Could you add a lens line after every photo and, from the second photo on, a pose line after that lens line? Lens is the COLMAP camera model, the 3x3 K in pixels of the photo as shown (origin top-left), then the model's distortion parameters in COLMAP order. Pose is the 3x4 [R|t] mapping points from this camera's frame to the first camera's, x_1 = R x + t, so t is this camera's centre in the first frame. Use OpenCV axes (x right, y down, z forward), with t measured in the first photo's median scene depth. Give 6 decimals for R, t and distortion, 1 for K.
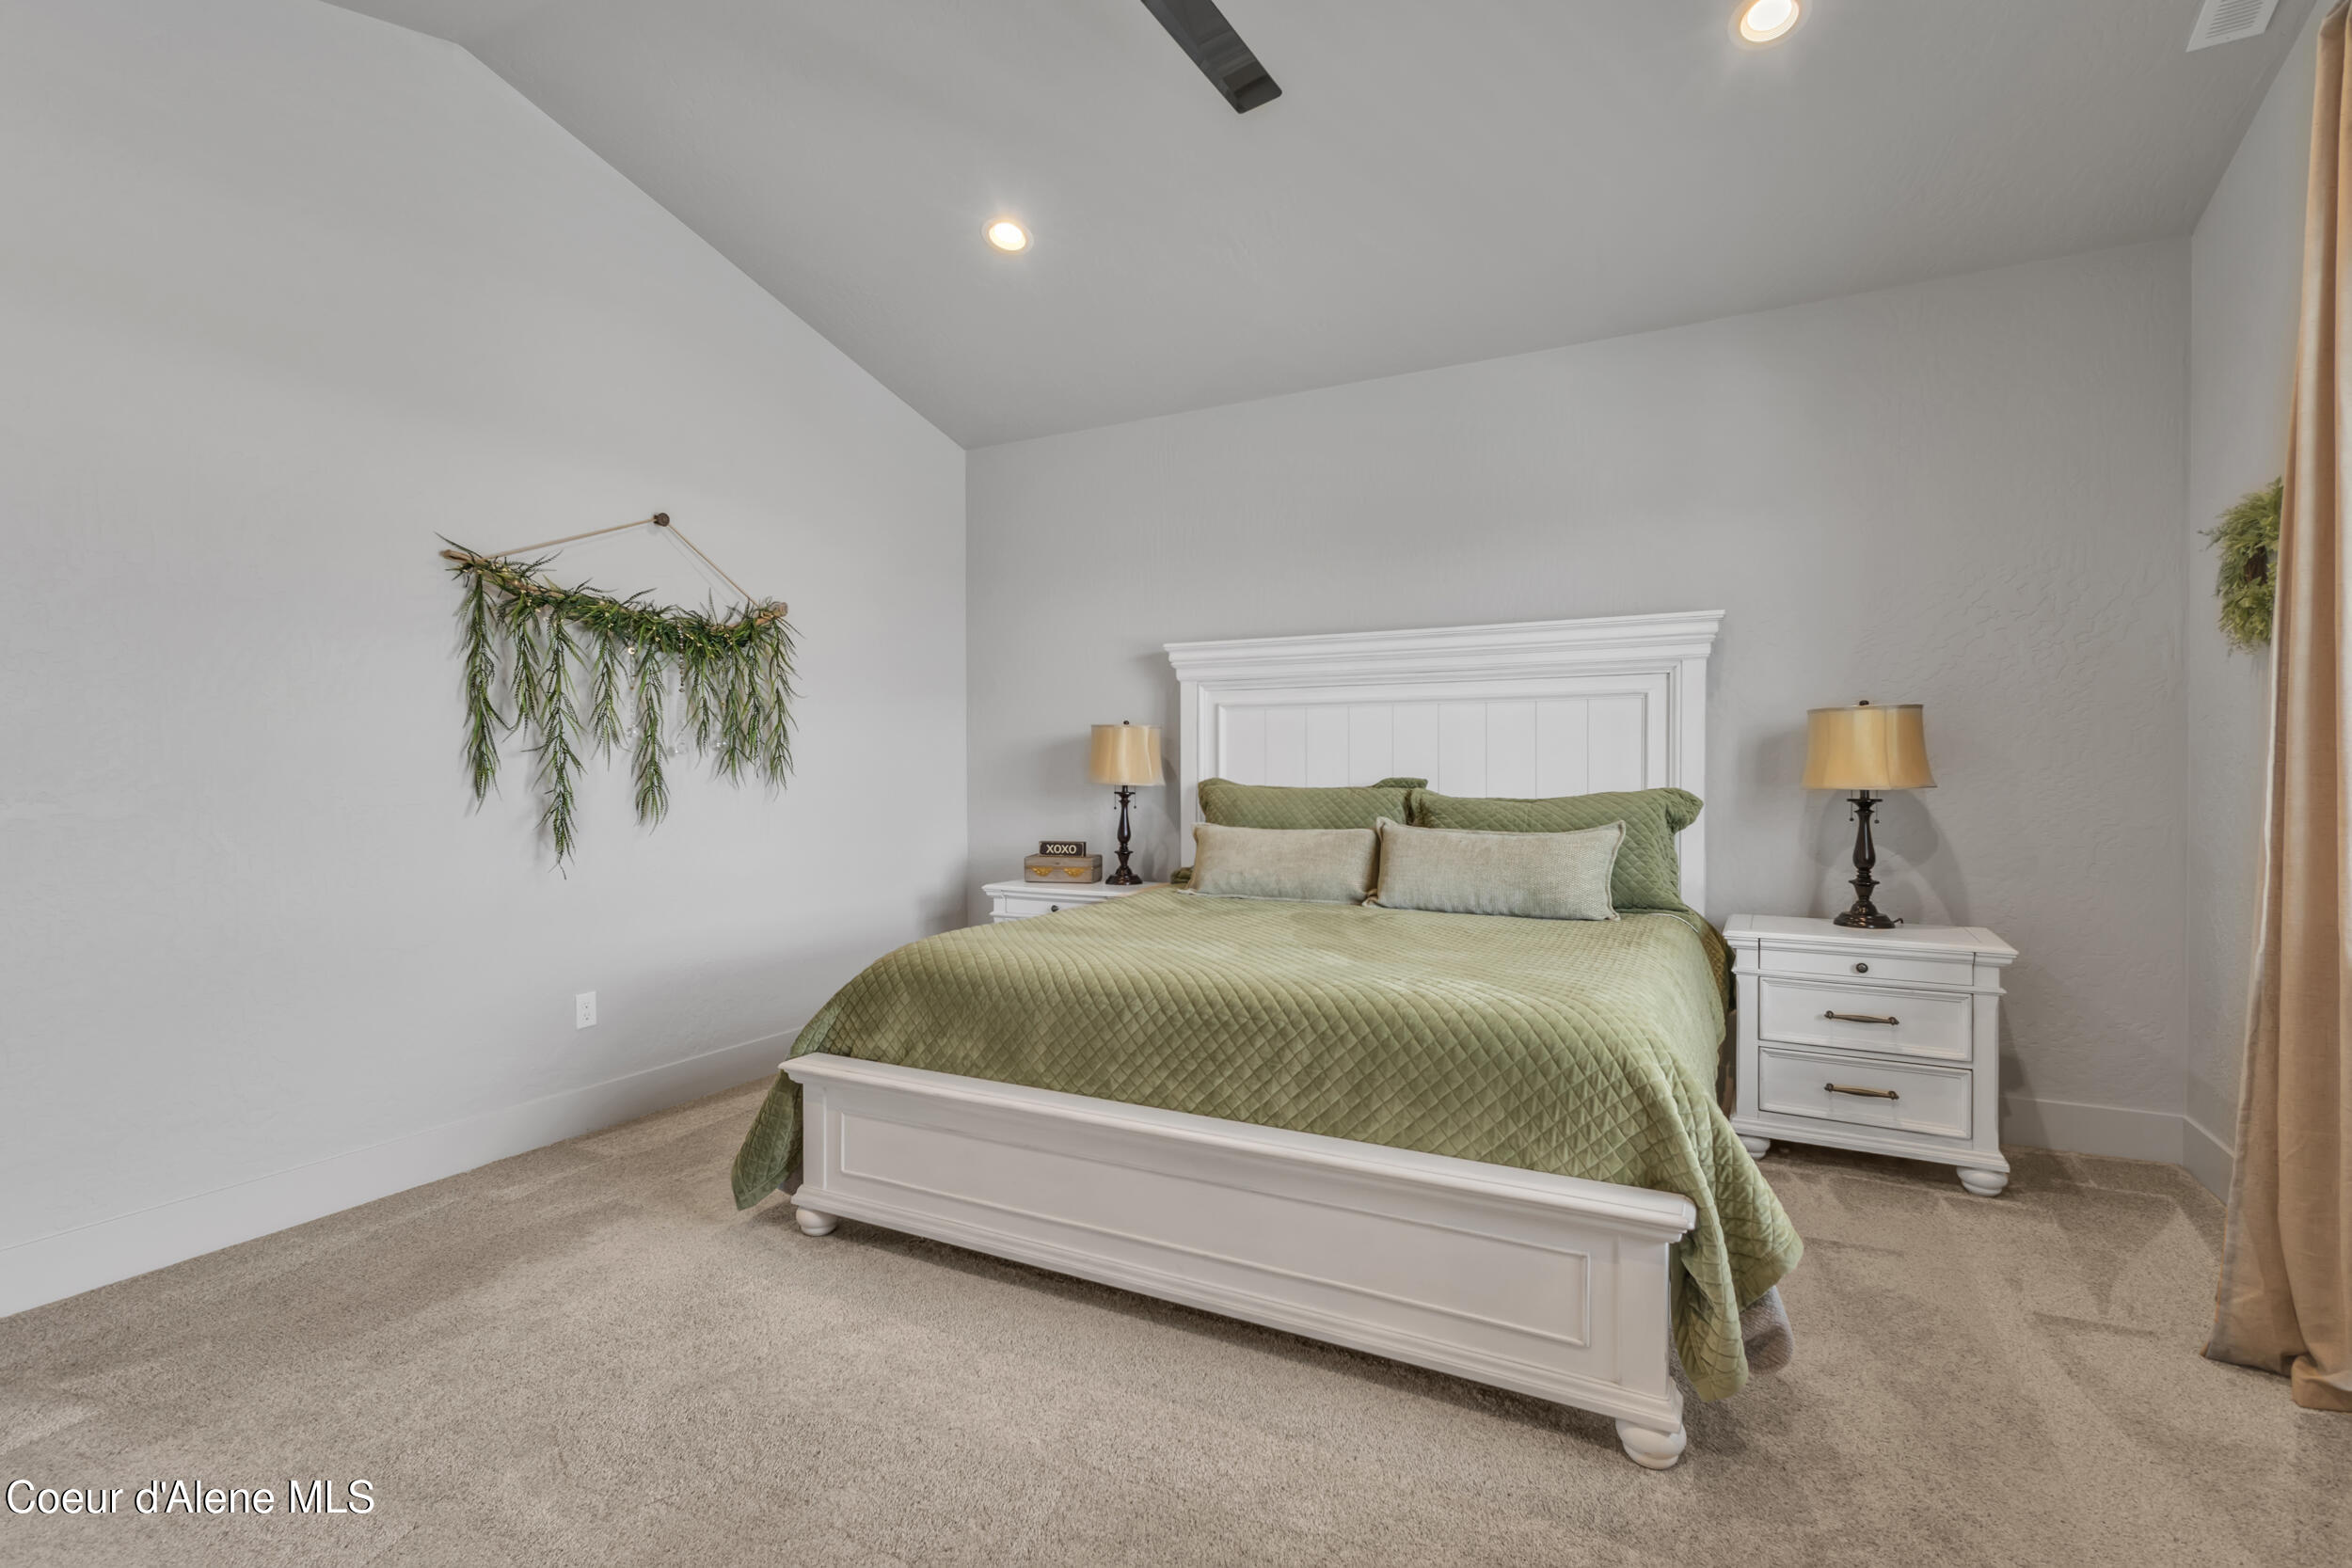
lens RADIAL K [[1109.6, 0, 1179.5], [0, 1109.6, 807.7], [0, 0, 1]] dist [0.012730, 0.000135]
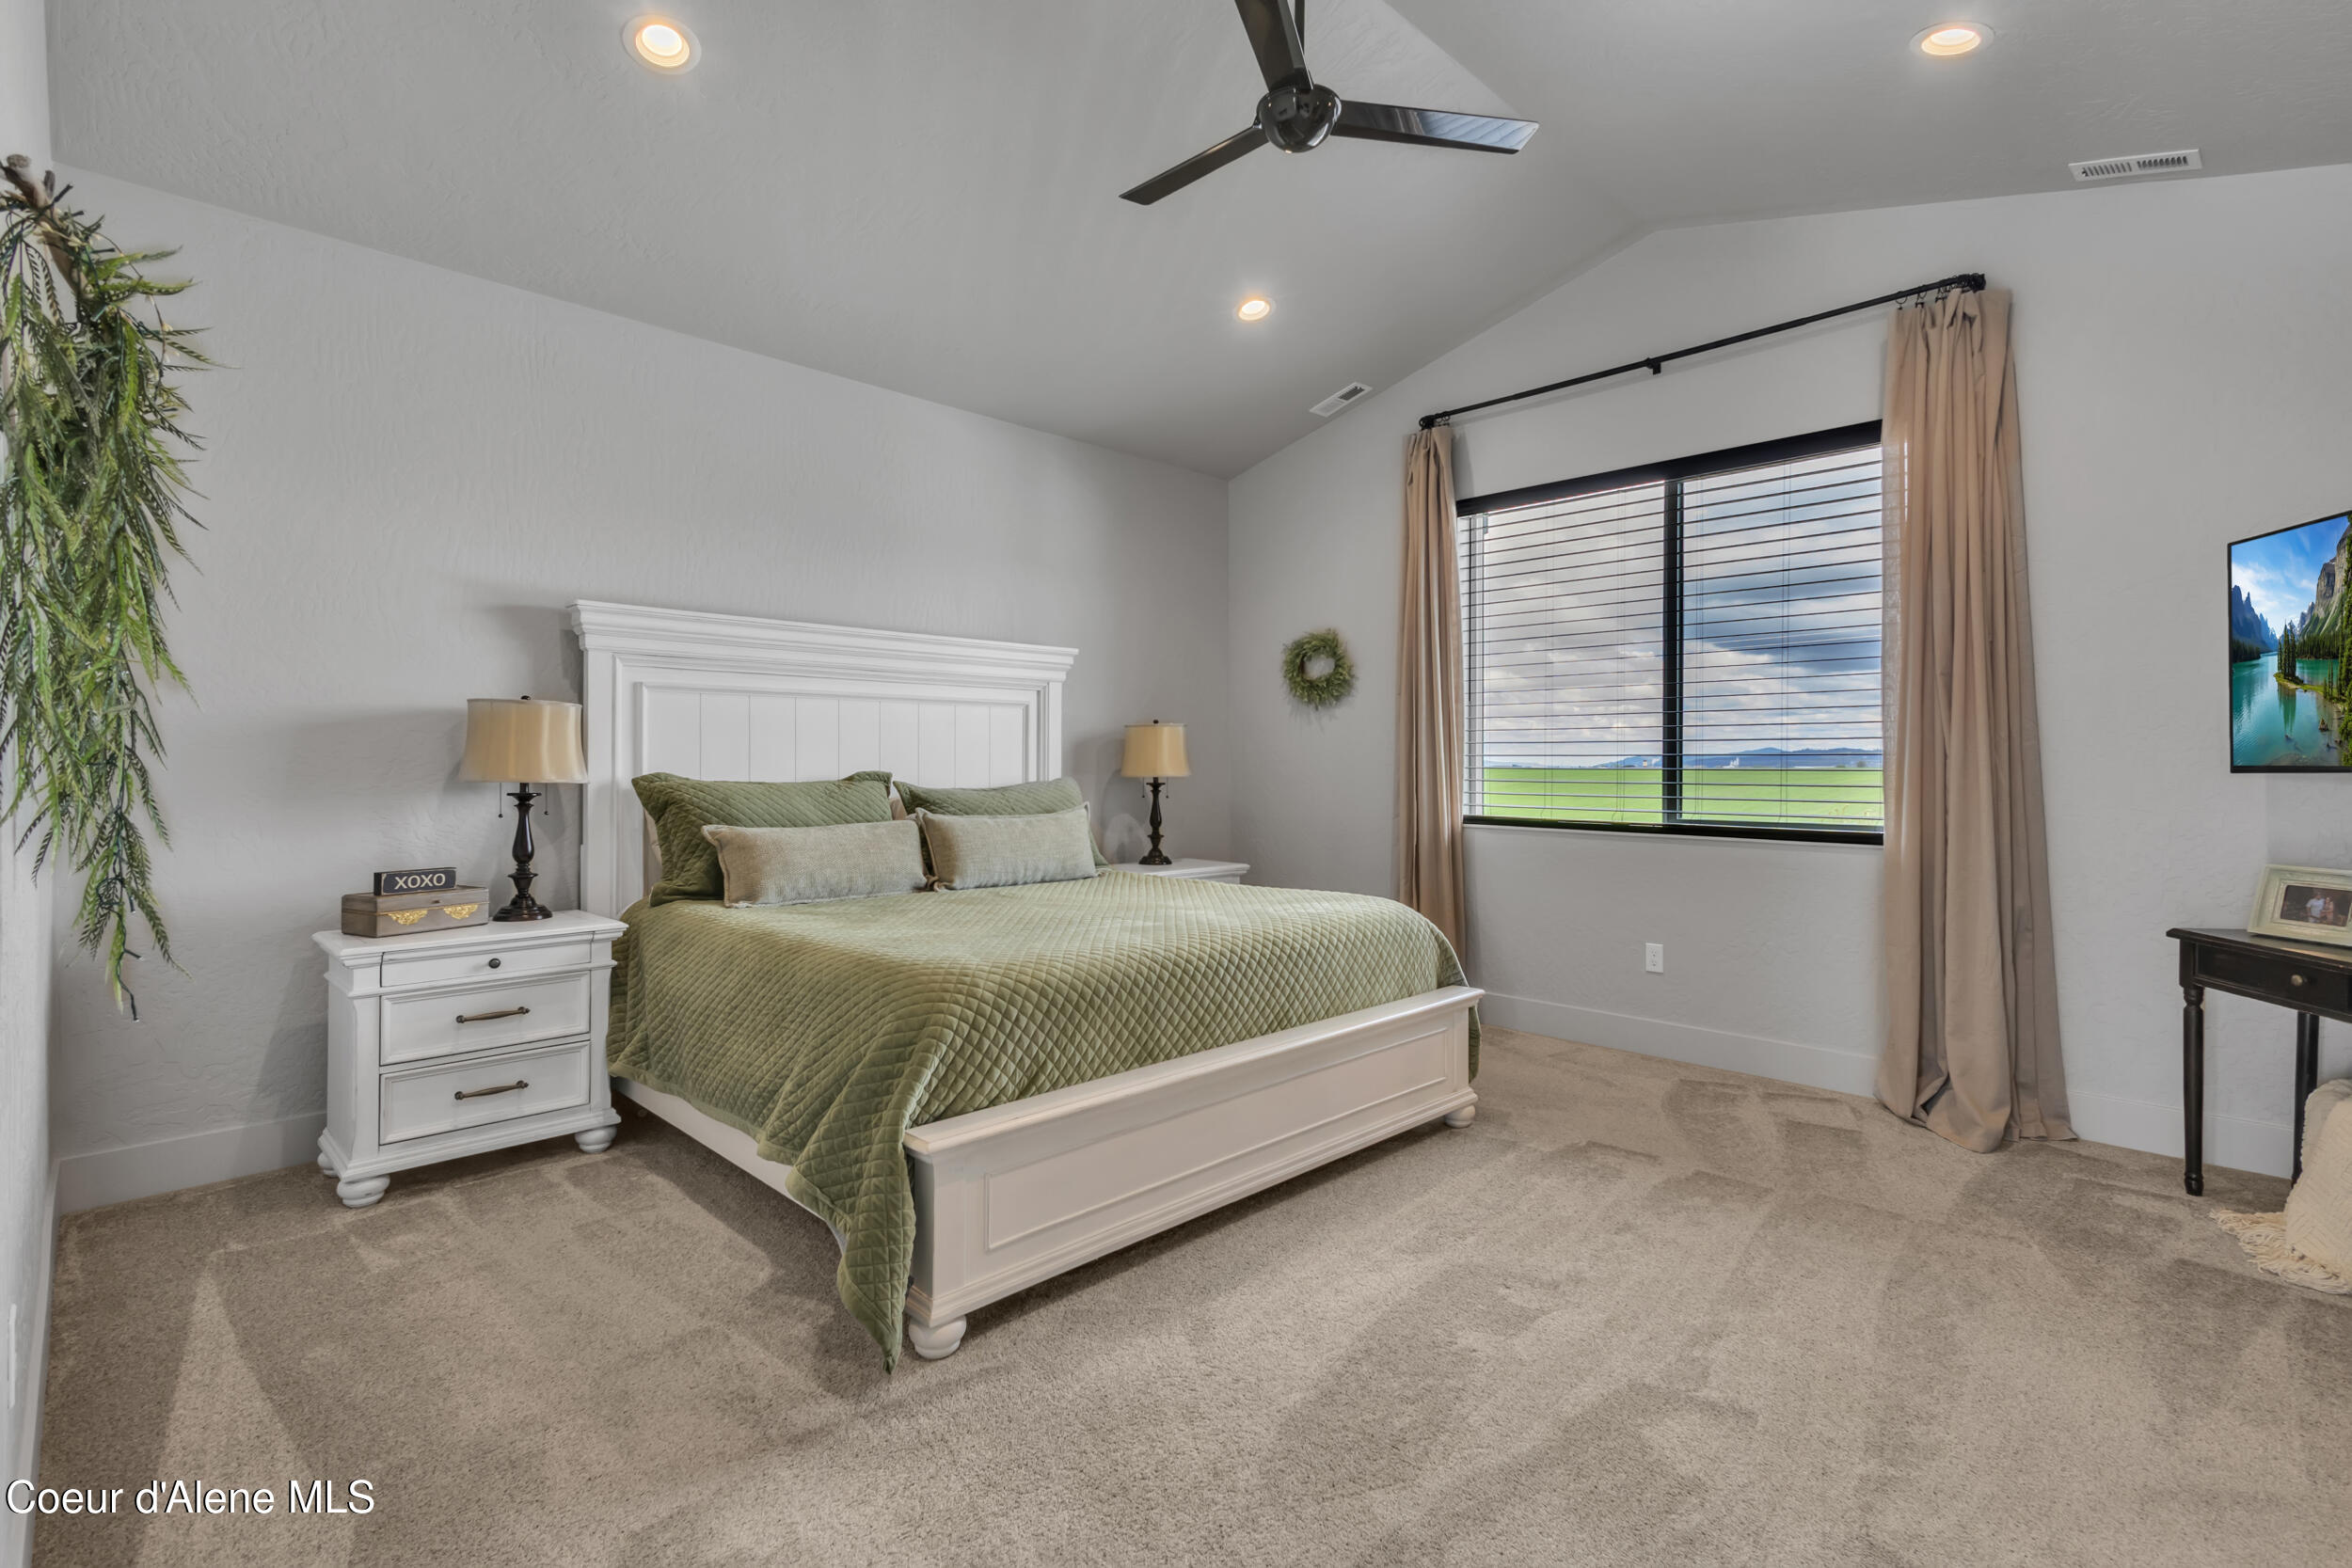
lens RADIAL K [[1109.6, 0, 1229.7], [0, 1109.6, 758.3], [0, 0, 1]] dist [0.012730, 0.000135]
pose [[0.273492, 0.006506, 0.961852, -0.670658], [0.031343, 0.999386, -0.015672, -0.011346], [-0.961363, 0.034433, 0.273120, 0.374591]]
